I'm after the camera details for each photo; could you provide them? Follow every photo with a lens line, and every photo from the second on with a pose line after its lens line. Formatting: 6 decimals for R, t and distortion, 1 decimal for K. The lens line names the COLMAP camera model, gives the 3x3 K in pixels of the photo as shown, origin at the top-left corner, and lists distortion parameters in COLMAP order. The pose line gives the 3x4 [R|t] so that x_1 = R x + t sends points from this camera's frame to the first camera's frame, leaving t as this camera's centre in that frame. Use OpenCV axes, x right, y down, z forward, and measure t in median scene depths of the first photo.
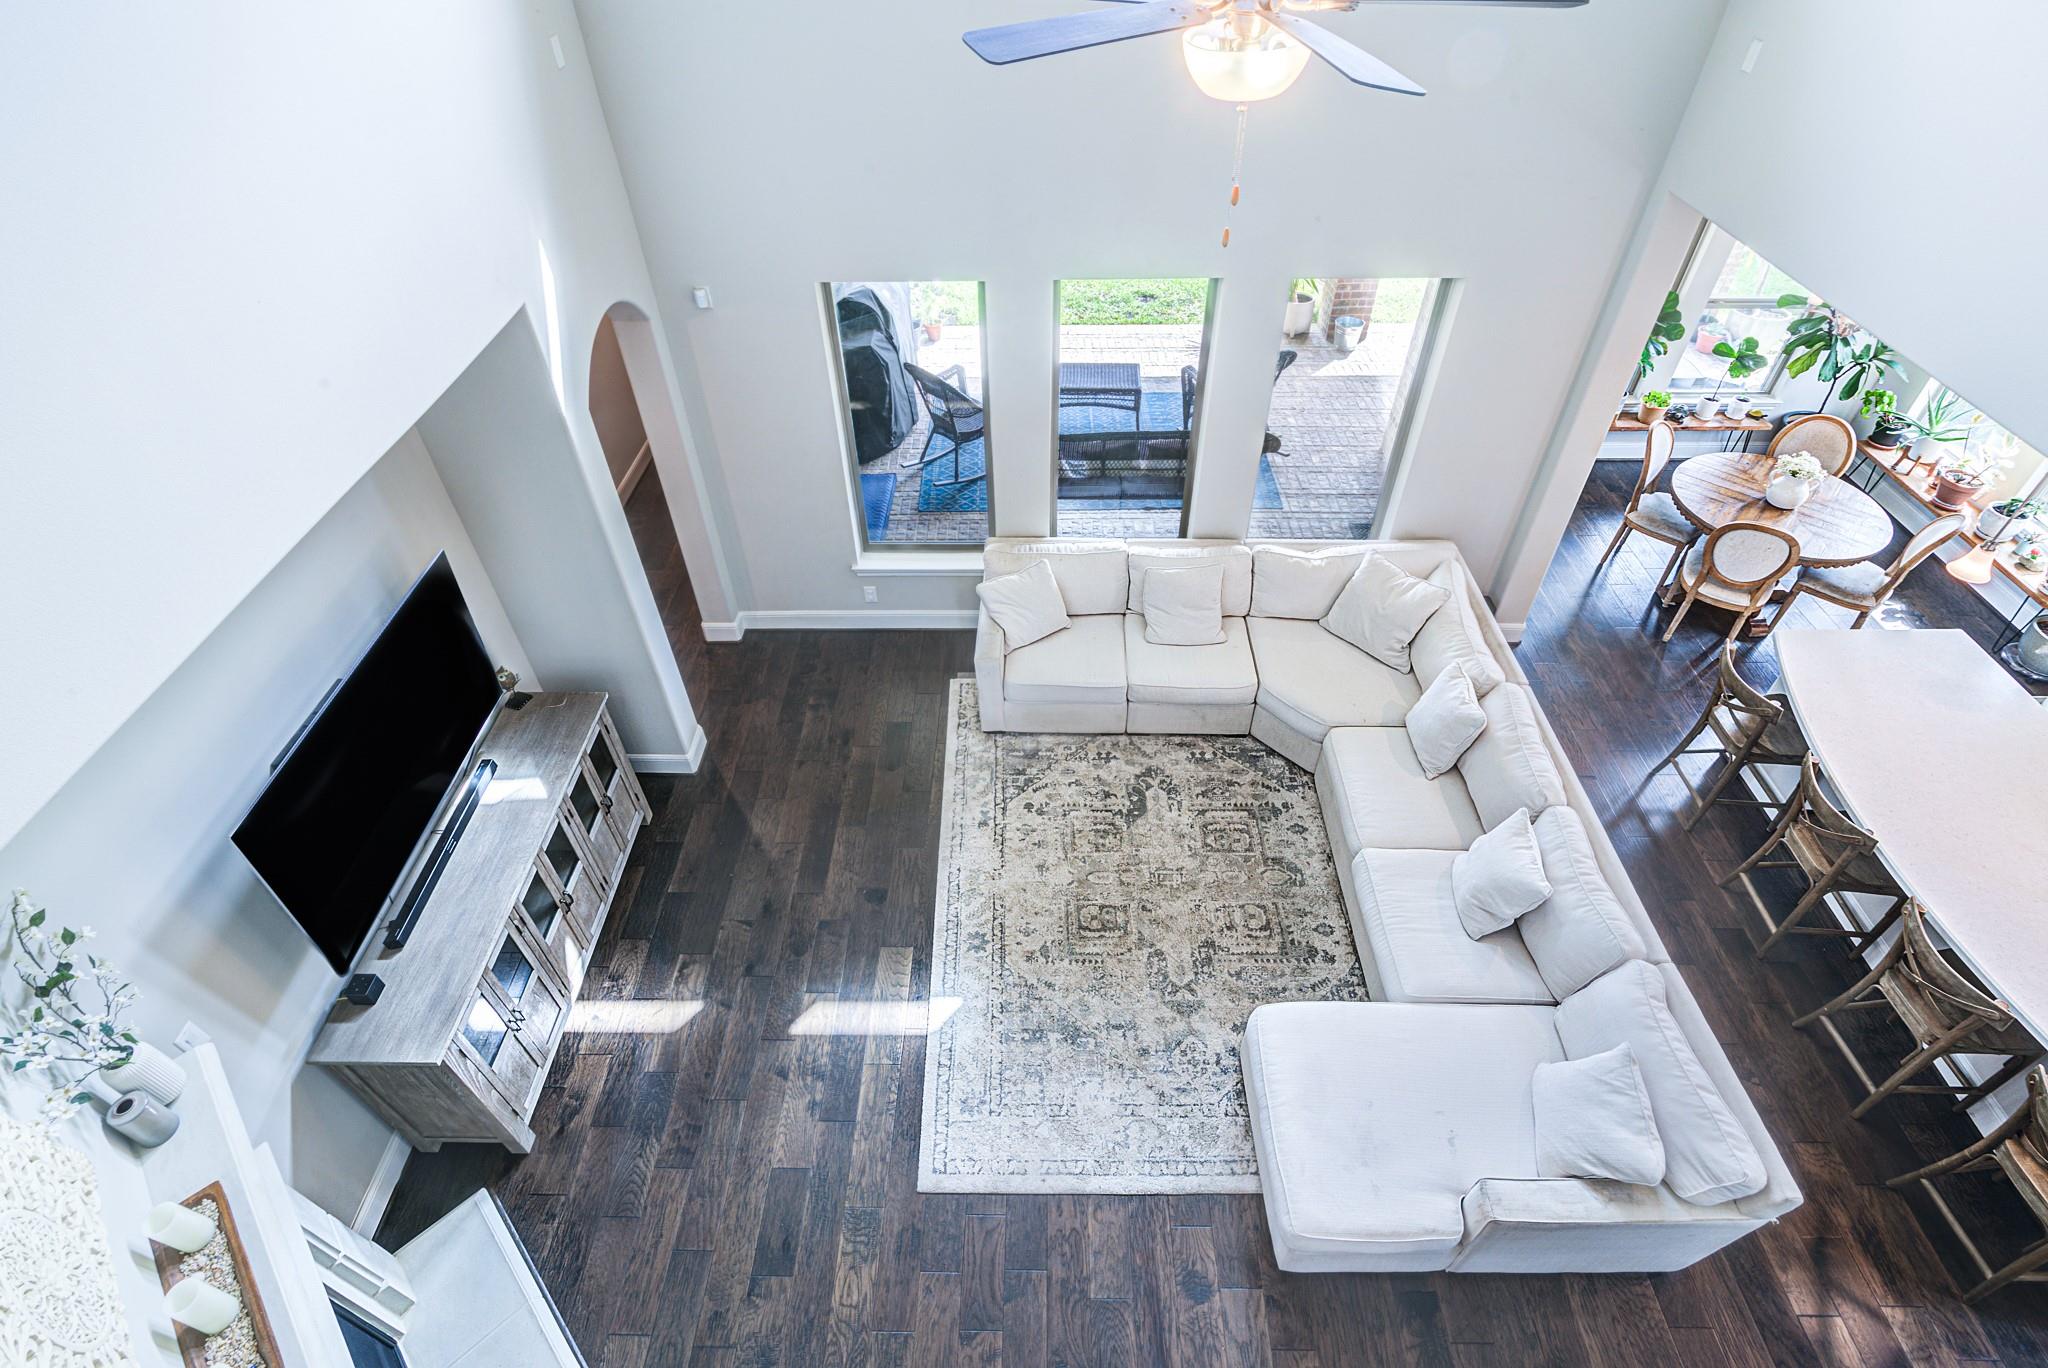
lens RADIAL K [[956.2, 0, 1031.5], [0, 956.2, 685.2], [0, 0, 1]] dist [-0.004857, 0.001536]
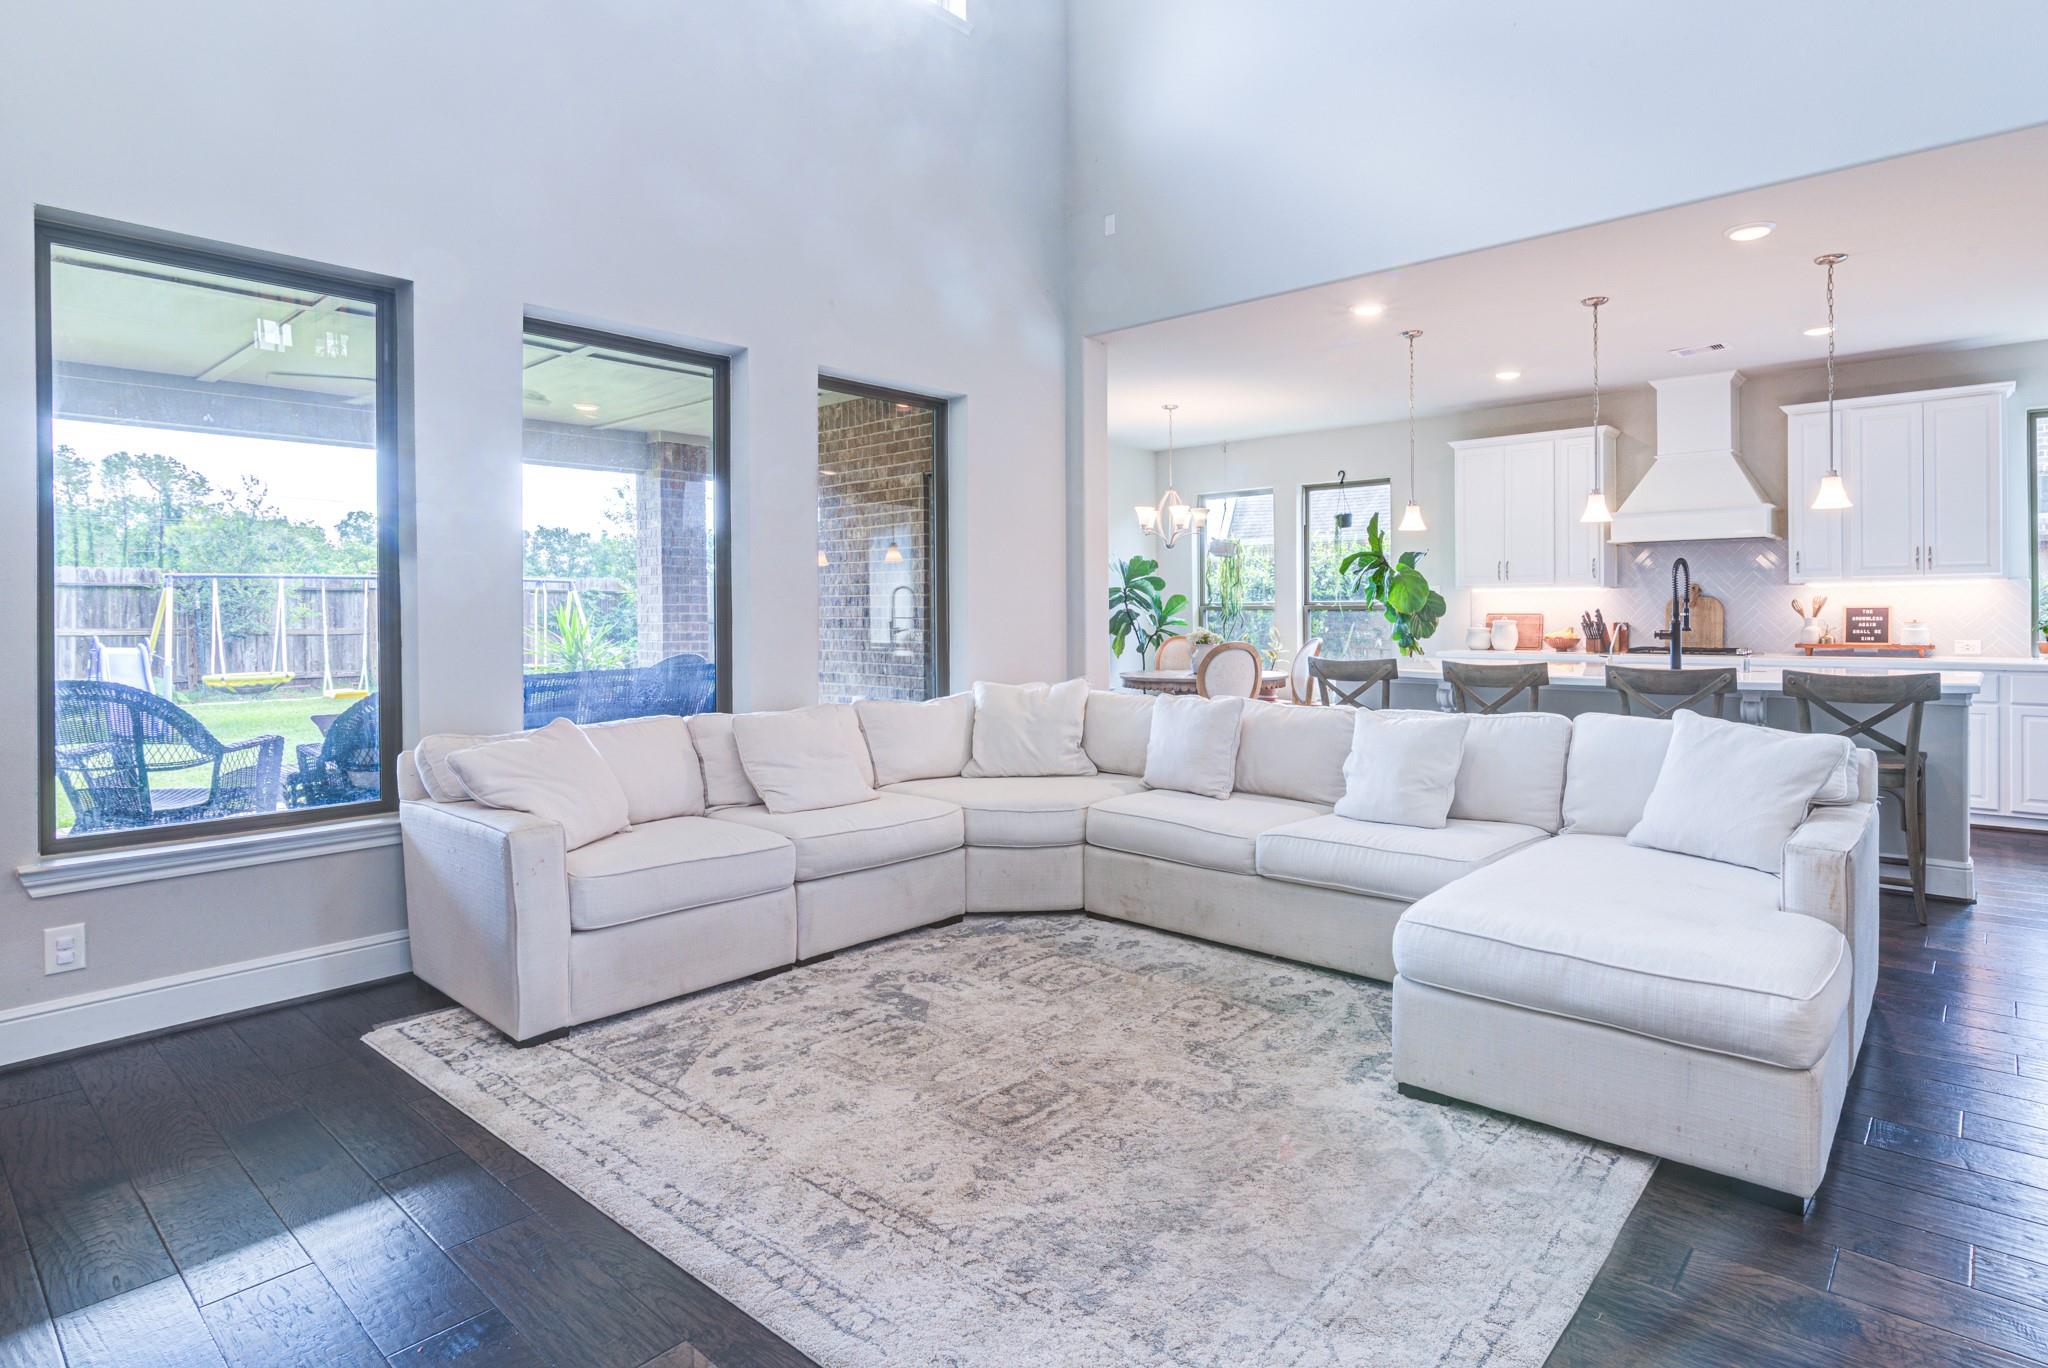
lens RADIAL K [[1048.3, 0, 1140.1], [0, 1048.3, 621.3], [0, 0, 1]] dist [-0.002897, 0.000703]
pose [[0.623265, -0.002316, 0.782007, -0.277183], [0.536374, 0.728967, -0.425335, 0.295215], [-0.569072, 0.684545, 0.455582, 0.504933]]
